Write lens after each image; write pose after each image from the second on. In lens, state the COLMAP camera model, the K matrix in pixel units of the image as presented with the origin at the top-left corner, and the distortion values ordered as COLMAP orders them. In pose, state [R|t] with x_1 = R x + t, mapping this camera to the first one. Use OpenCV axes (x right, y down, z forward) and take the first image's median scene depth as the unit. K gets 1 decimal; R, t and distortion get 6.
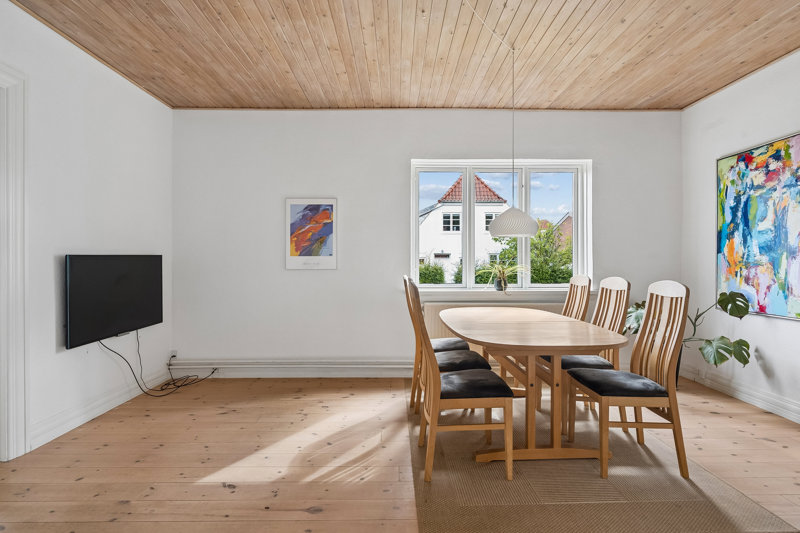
lens RADIAL K [[402.4, 0, 400.0], [0, 402.4, 266.5], [0, 0, 1]] dist [-0.001813, -0.000045]
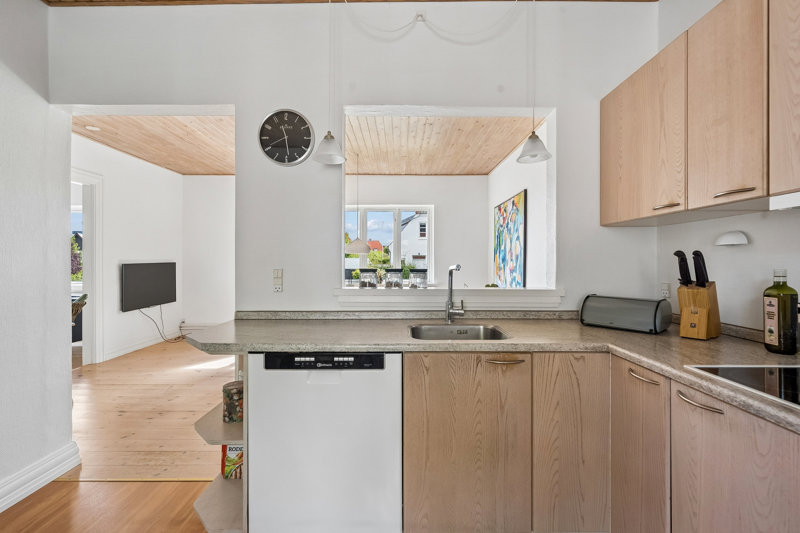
lens RADIAL K [[357.5, 0, 400.0], [0, 357.5, 266.5], [0, 0, 1]] dist [0.001291, 0.000176]
pose [[0.999945, 0.002066, -0.010271, 0.422832], [-0.002052, 0.999997, 0.001440, -0.015625], [0.010274, -0.001418, 0.999946, -0.573534]]
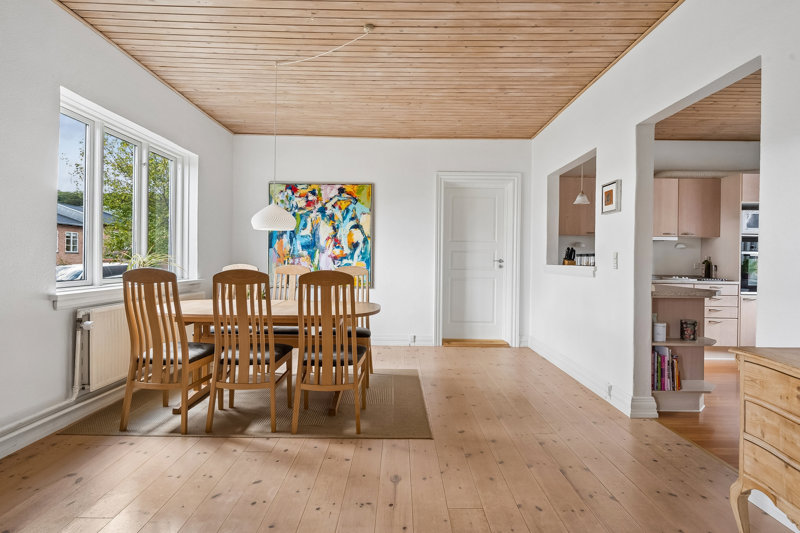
lens RADIAL K [[416.7, 0, 400.0], [0, 416.7, 266.5], [0, 0, 1]] dist [-0.002610, -0.000360]
pose [[0.014198, -0.018468, 0.999729, -0.737918], [-0.002488, 0.999826, 0.018505, 0.004231], [-0.999896, -0.002750, 0.014149, 0.540043]]
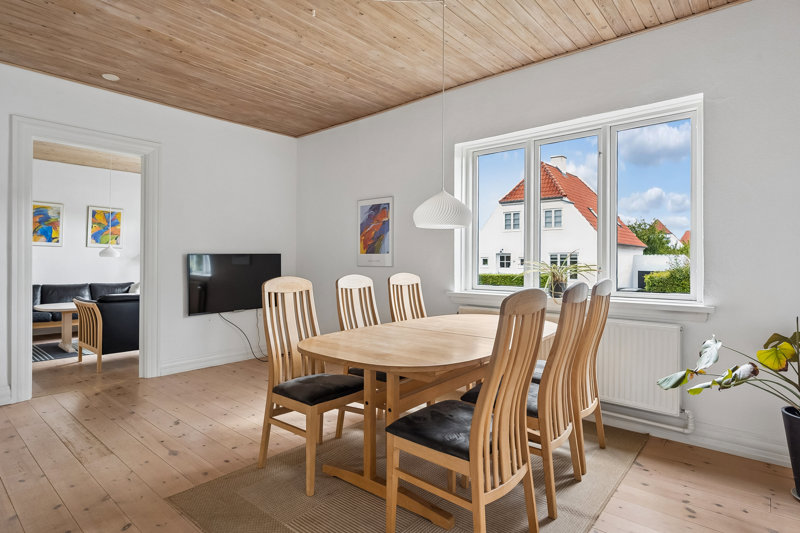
lens RADIAL K [[430.1, 0, 402.9], [0, 430.1, 259.7], [0, 0, 1]] dist [-0.001831, -0.001531]
pose [[0.749011, 0.002416, -0.662553, 0.678106], [-0.013075, 0.999853, -0.011135, 0.001388], [0.662429, 0.017004, 0.748932, 0.251945]]
